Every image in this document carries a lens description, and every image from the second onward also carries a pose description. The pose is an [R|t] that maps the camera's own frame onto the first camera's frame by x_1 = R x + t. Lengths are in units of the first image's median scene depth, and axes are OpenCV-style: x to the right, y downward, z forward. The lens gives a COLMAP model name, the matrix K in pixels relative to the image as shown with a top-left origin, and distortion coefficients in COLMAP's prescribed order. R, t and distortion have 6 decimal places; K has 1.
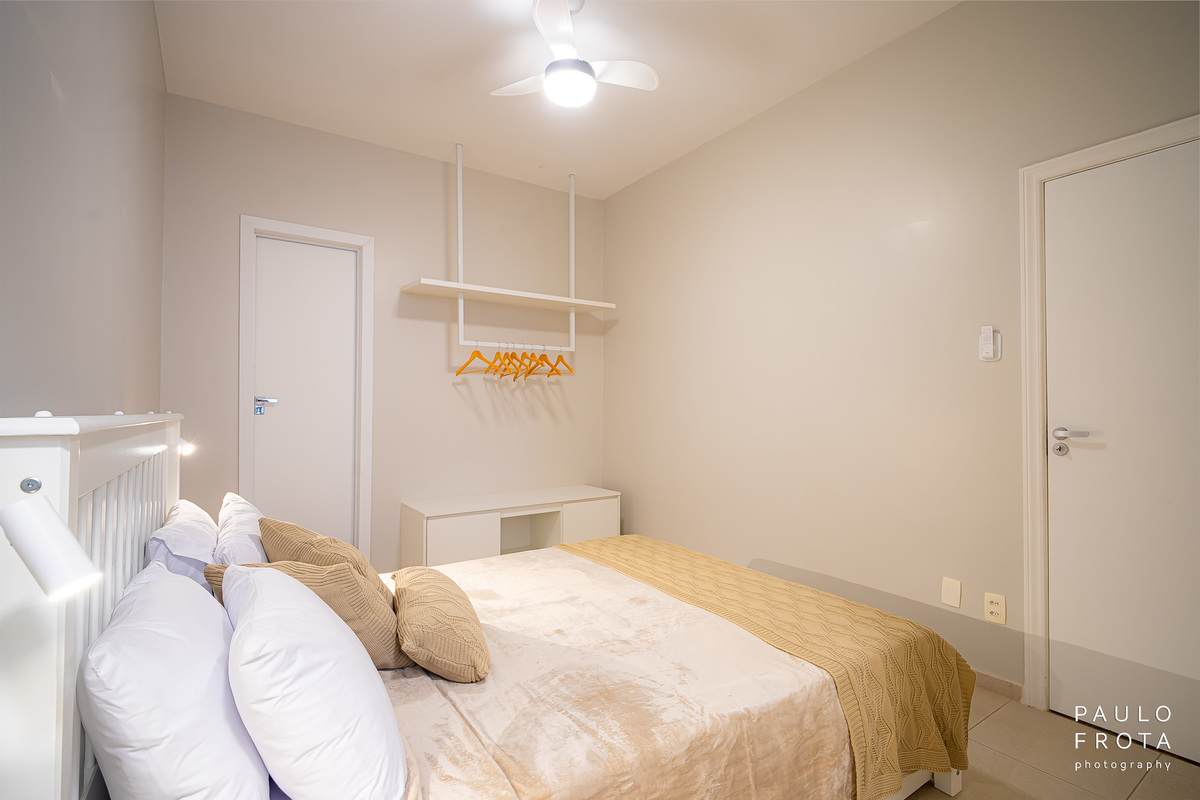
lens RADIAL K [[559.4, 0, 602.6], [0, 559.4, 399.2], [0, 0, 1]] dist [0.002155, -0.004530]
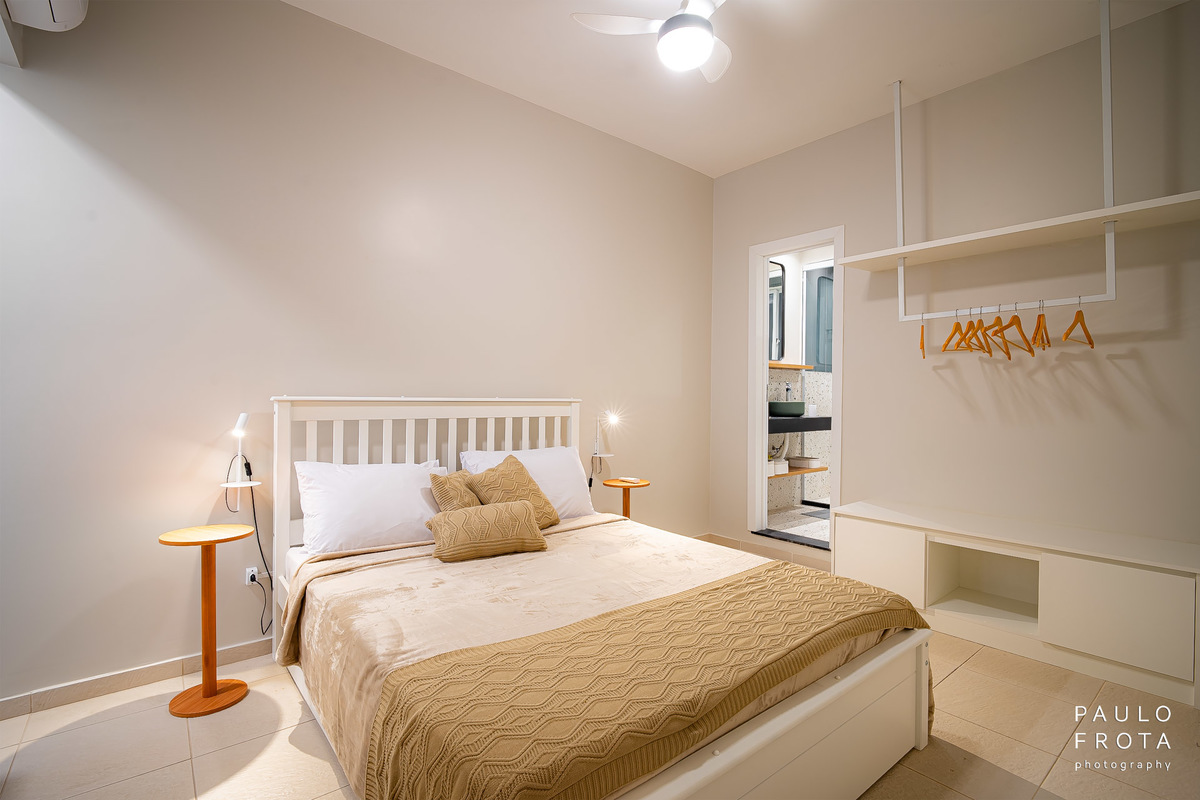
lens RADIAL K [[559.4, 0, 602.3], [0, 559.4, 395.7], [0, 0, 1]] dist [0.002155, -0.004530]
pose [[0.105937, -0.001254, -0.994372, 0.486135], [0.010038, 0.999950, -0.000192, 0.008028], [0.994322, -0.009961, 0.105944, 0.435190]]
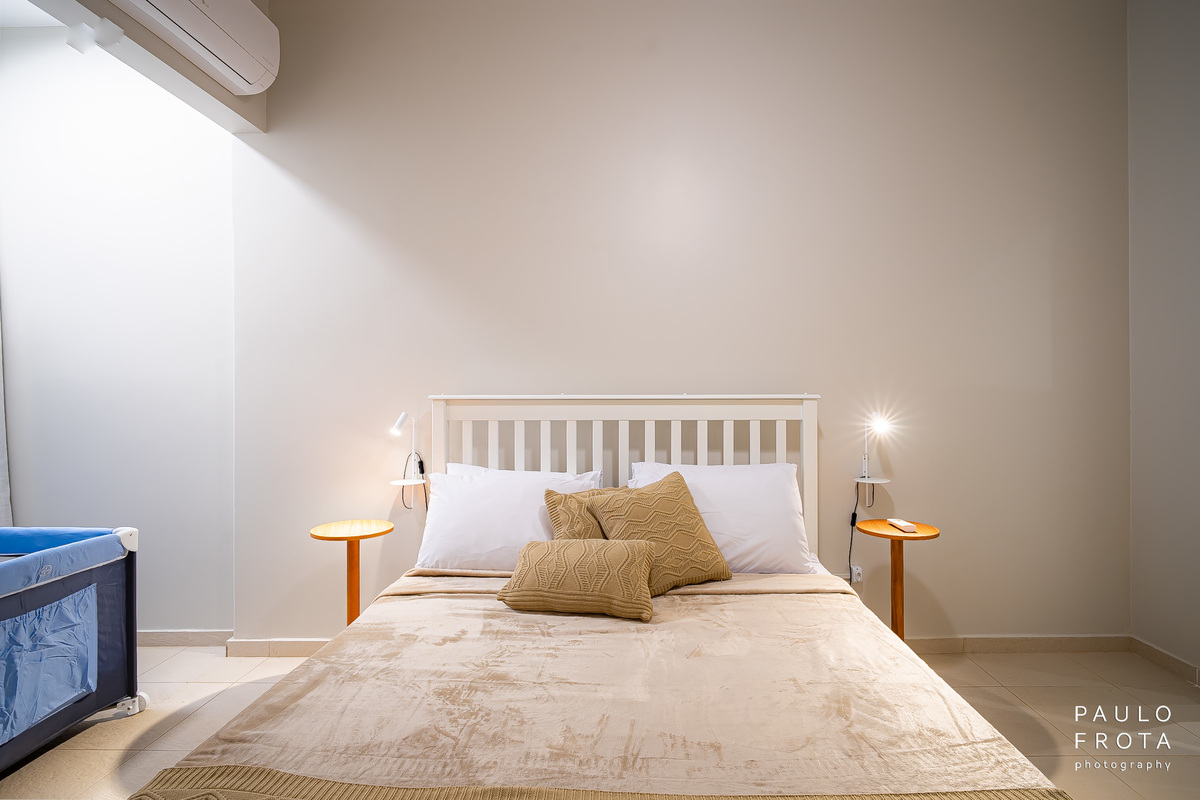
lens RADIAL K [[578.3, 0, 604.8], [0, 578.3, 396.4], [0, 0, 1]] dist [0.011423, -0.000665]
pose [[-0.563765, 0.005788, -0.825915, 0.262665], [0.020014, 0.999778, -0.006654, 0.013798], [0.825693, -0.020281, -0.563755, 0.629990]]
